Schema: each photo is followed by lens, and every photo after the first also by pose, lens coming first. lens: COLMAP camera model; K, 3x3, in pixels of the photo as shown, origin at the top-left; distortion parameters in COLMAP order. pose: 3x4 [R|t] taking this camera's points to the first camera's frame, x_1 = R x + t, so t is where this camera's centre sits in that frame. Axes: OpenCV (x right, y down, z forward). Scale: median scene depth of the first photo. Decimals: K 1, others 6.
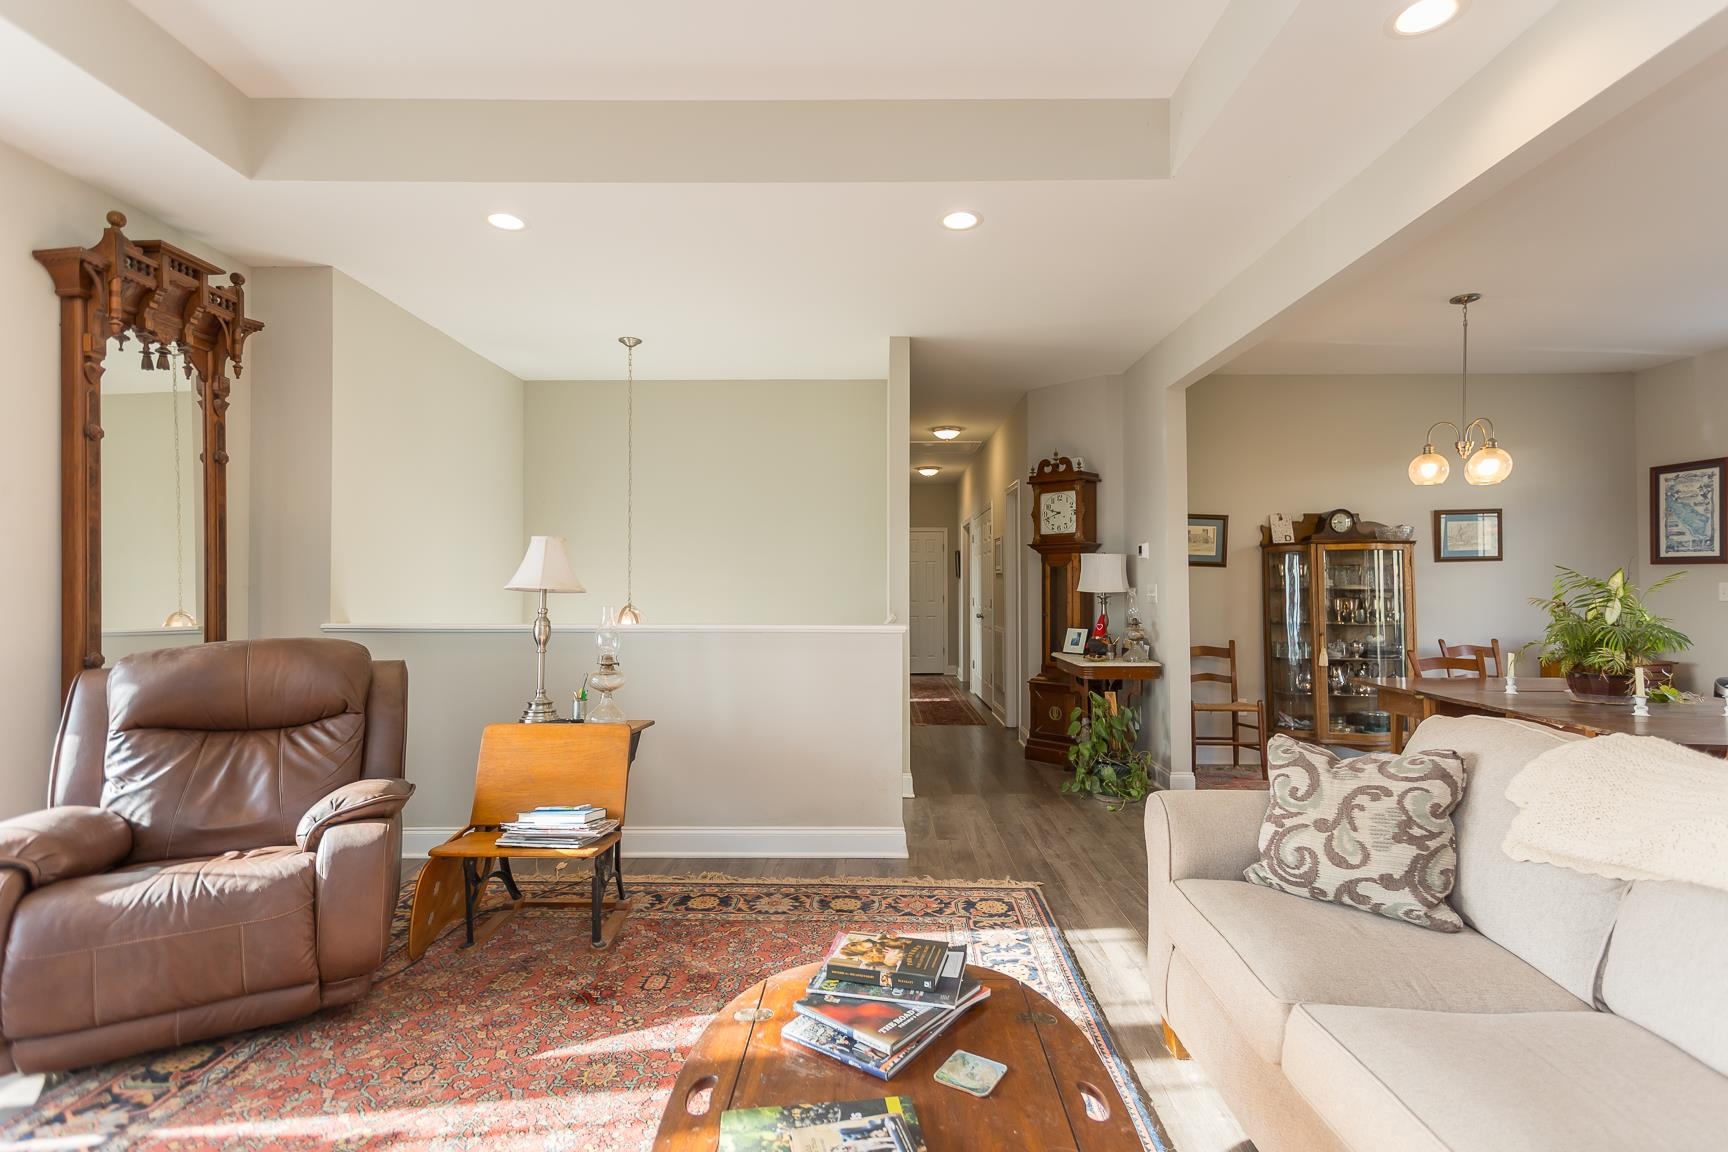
lens RADIAL K [[827.6, 0, 879.1], [0, 827.6, 578.6], [0, 0, 1]] dist [0.007765, 0.000193]
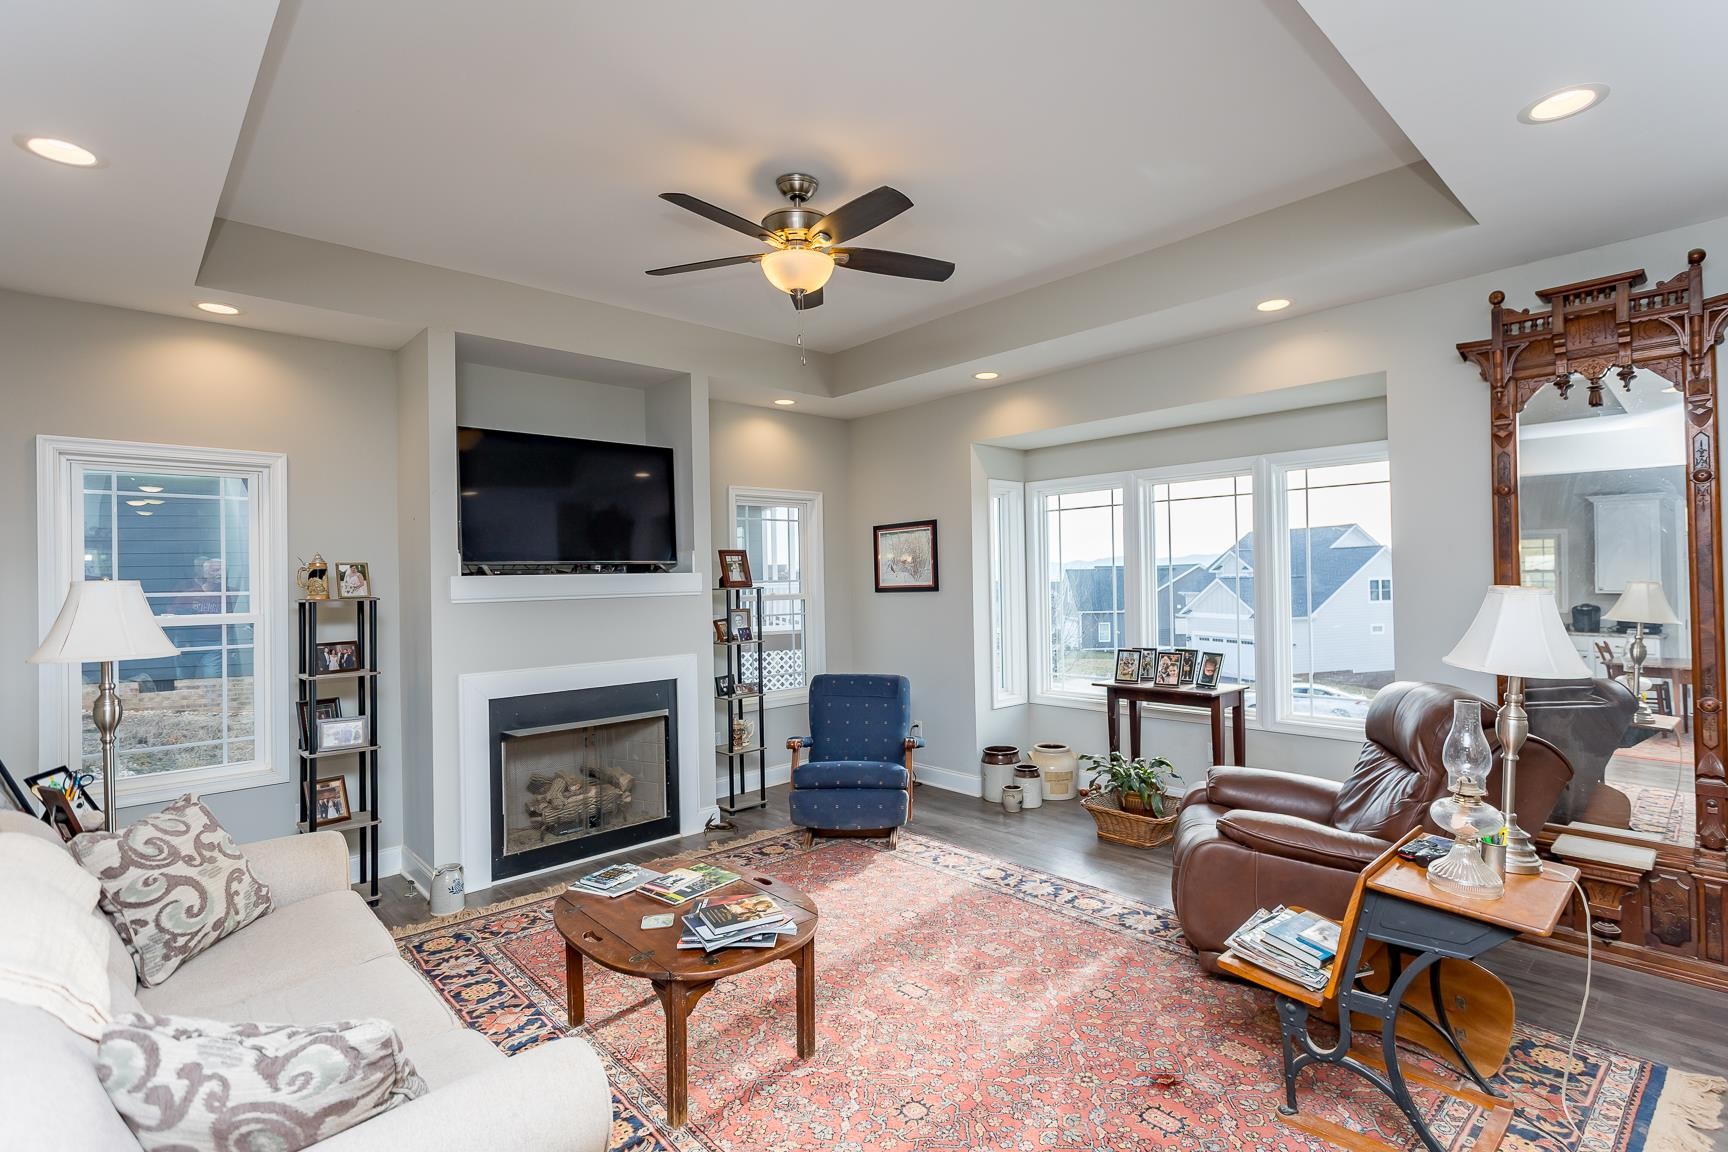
lens RADIAL K [[821.3, 0, 871.7], [0, 821.3, 569.9], [0, 0, 1]] dist [0.004451, 0.000718]
pose [[-0.731002, 0.009368, -0.682311, 0.428031], [0.028645, 0.999446, -0.016967, -0.066602], [0.681773, -0.031948, -0.730866, 1.149982]]
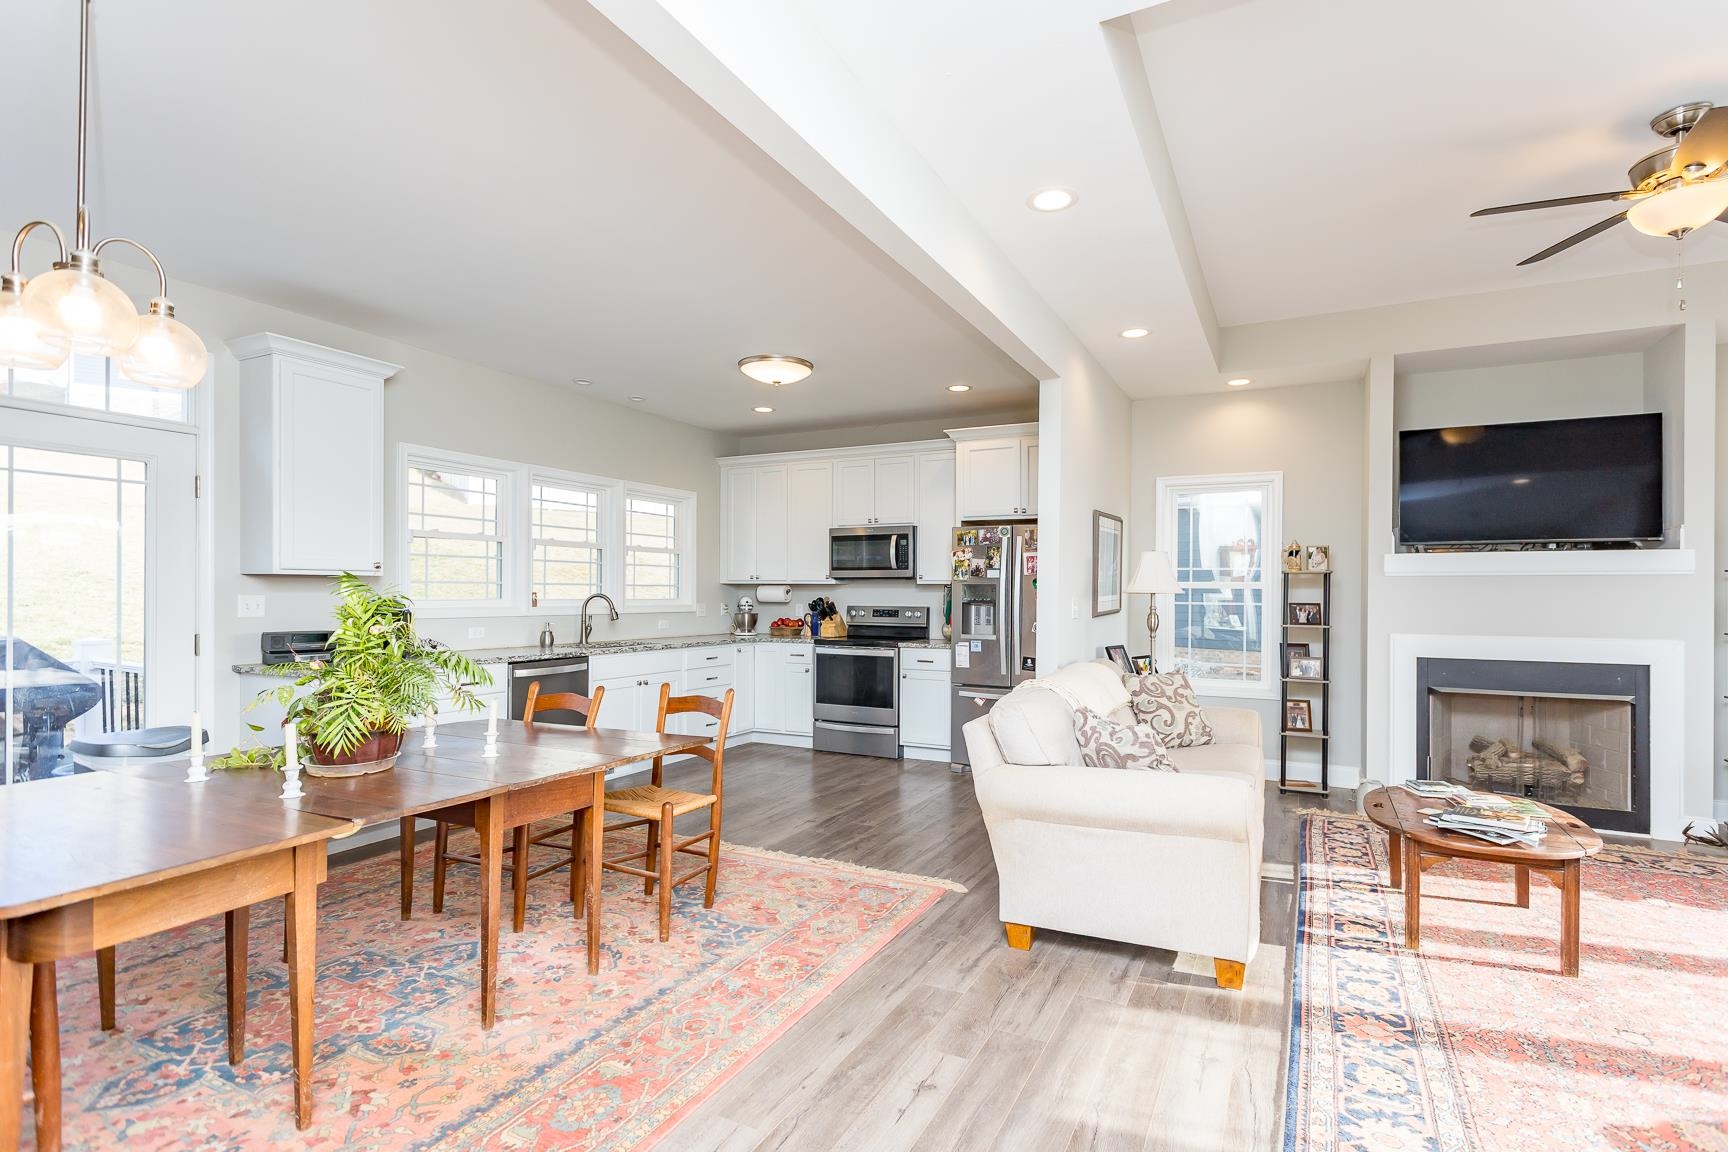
lens RADIAL K [[817.8, 0, 903.1], [0, 817.8, 596.1], [0, 0, 1]] dist [0.004130, 0.000913]
pose [[-0.901725, -0.004757, 0.432284, 0.192922], [-0.009739, 0.999909, -0.009311, 0.007168], [-0.432201, -0.012606, -0.901689, 1.593331]]
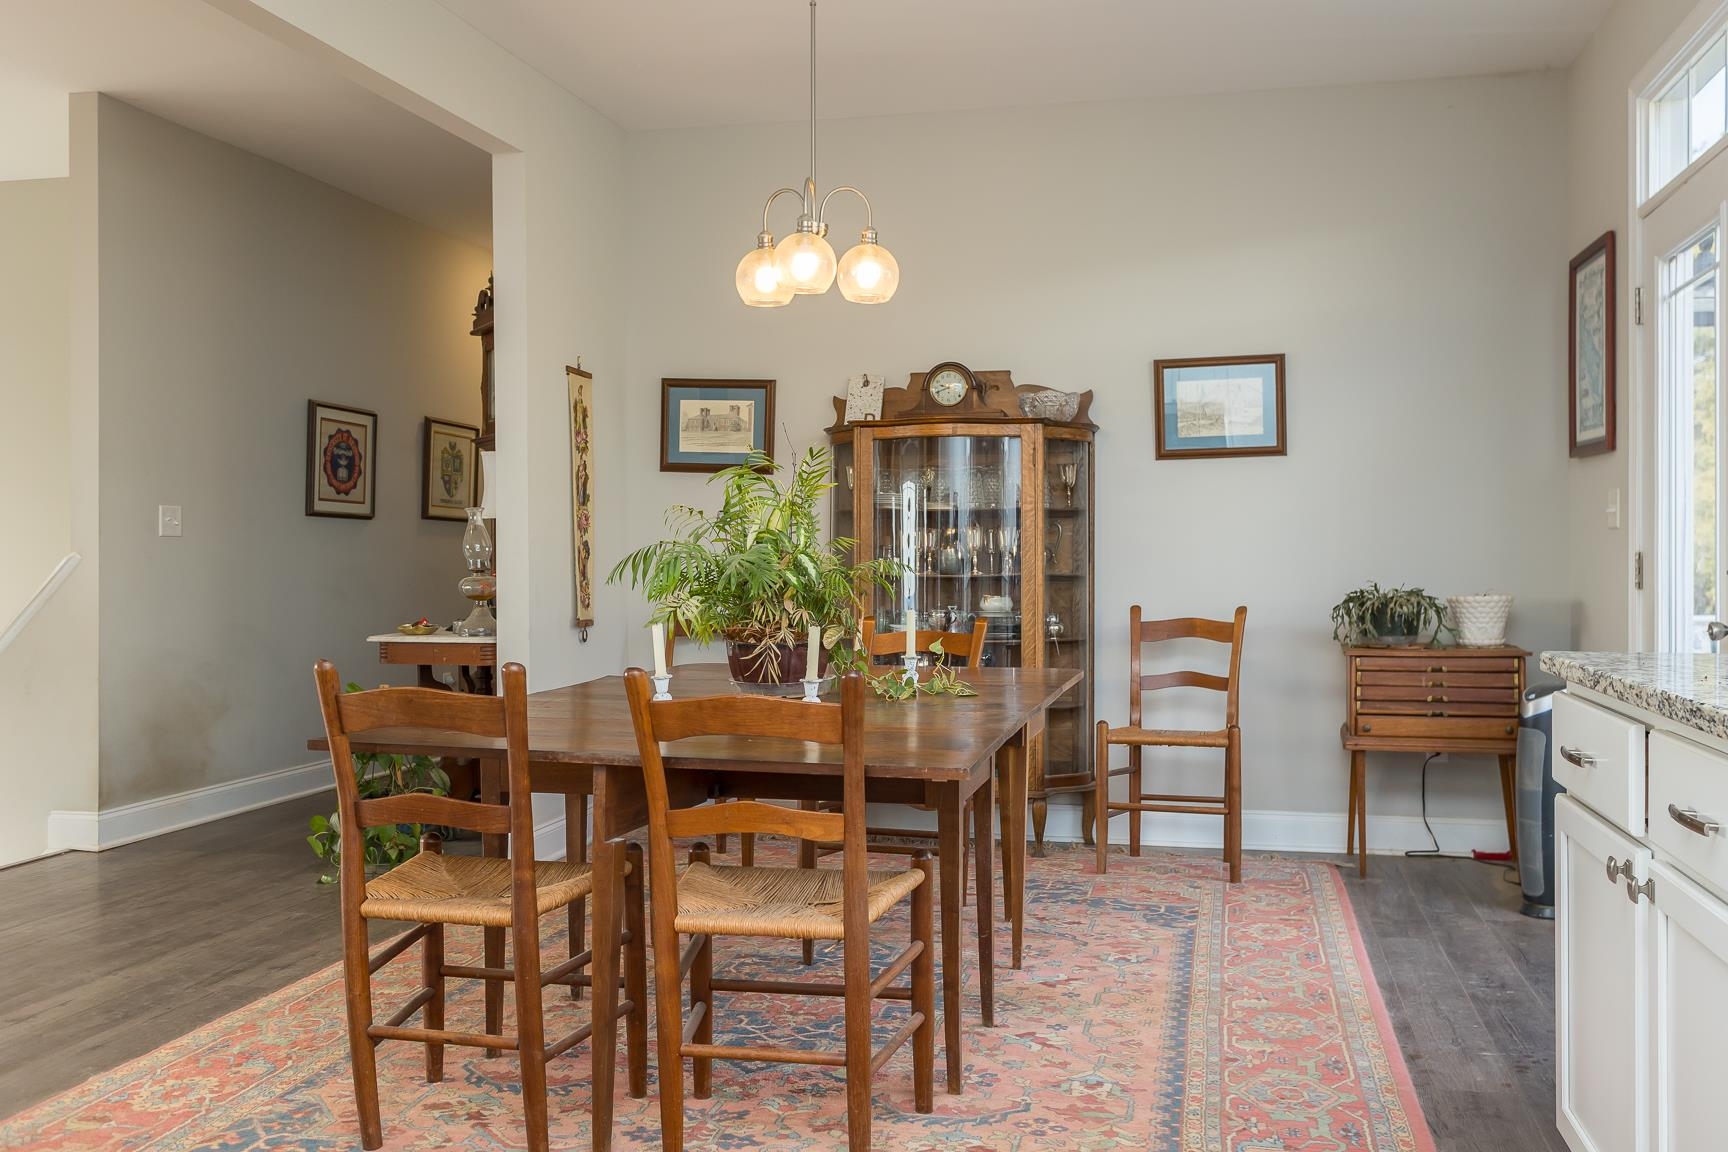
lens RADIAL K [[1496.0, 0, 922.6], [0, 1496.0, 569.3], [0, 0, 1]] dist [0.013087, 0.000069]
pose [[0.976329, 0.002140, -0.216280, 1.321413], [0.002058, 0.999814, 0.019183, 0.055329], [0.216281, -0.019174, 0.976143, 0.085007]]
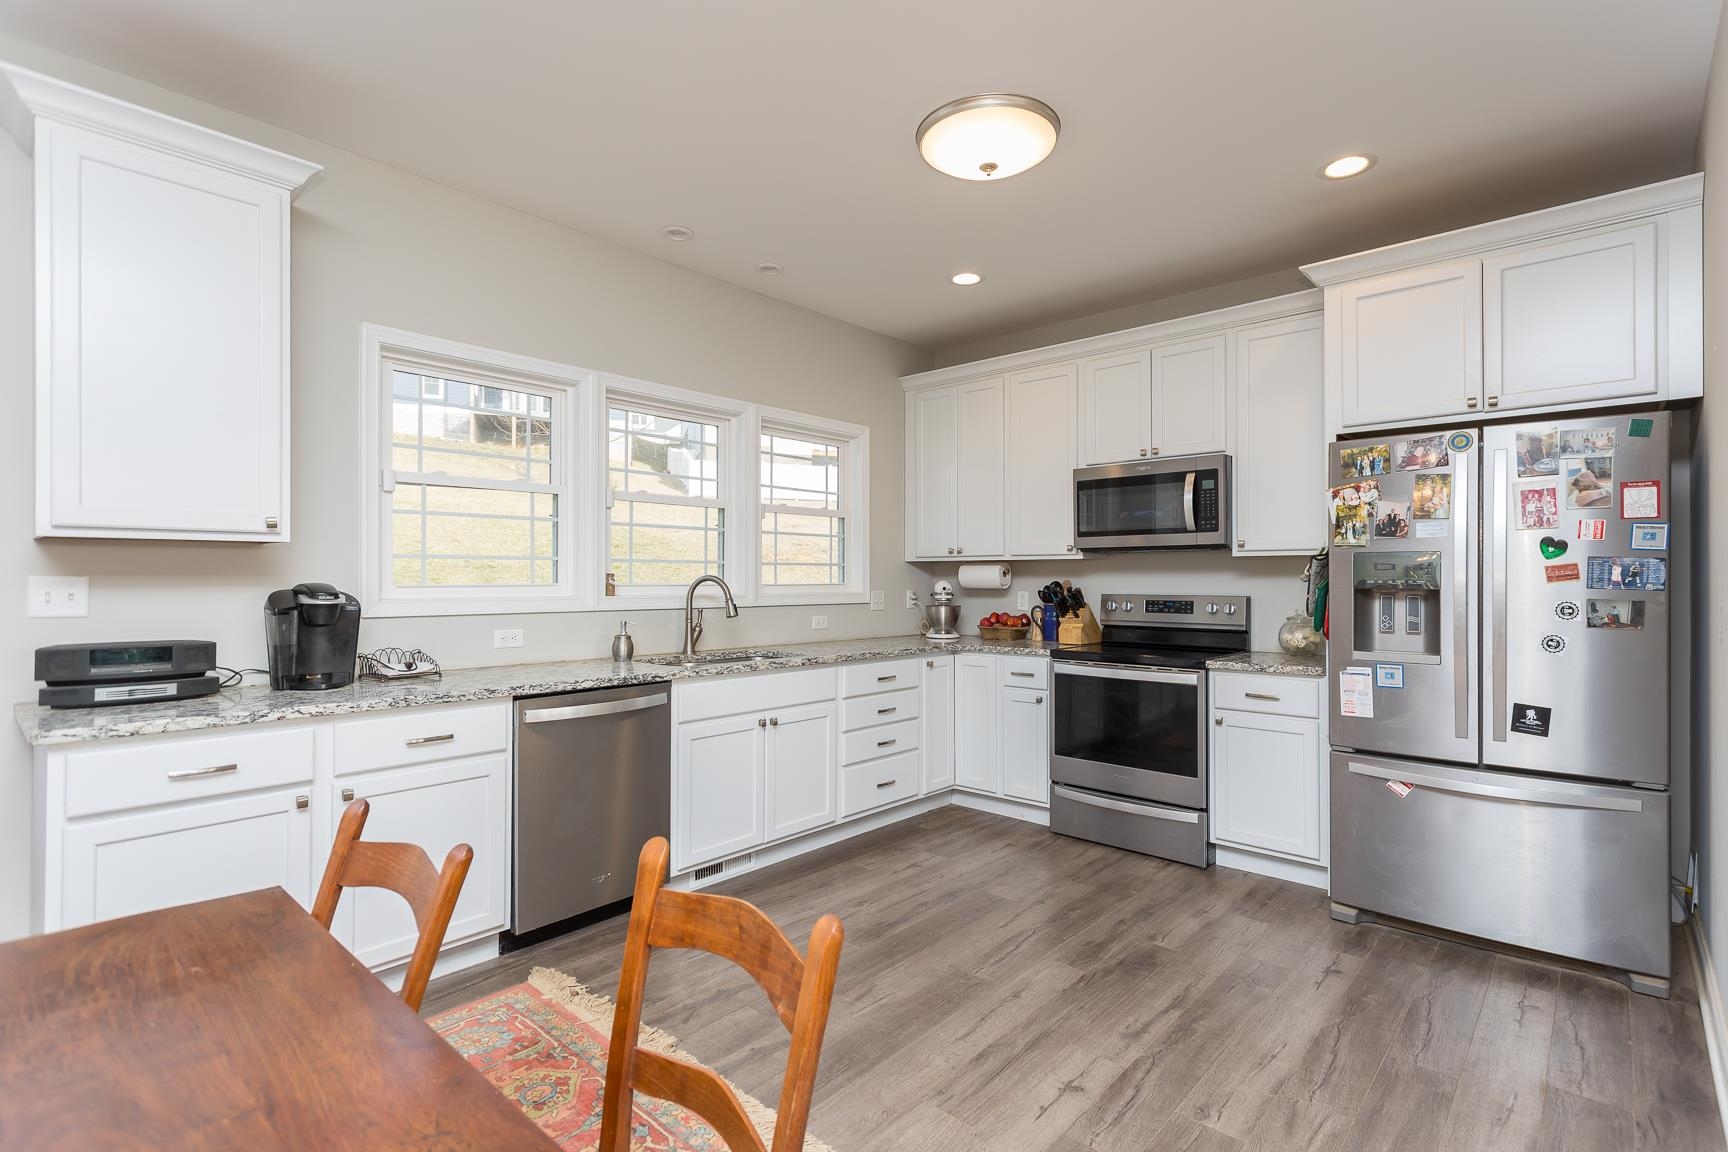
lens RADIAL K [[821.3, 0, 871.7], [0, 821.3, 569.9], [0, 0, 1]] dist [0.004451, 0.000718]
pose [[-0.740122, 0.008784, 0.672416, 0.643823], [-0.008792, 0.999703, -0.022737, 0.008009], [-0.672415, -0.022740, -0.739825, 0.944795]]
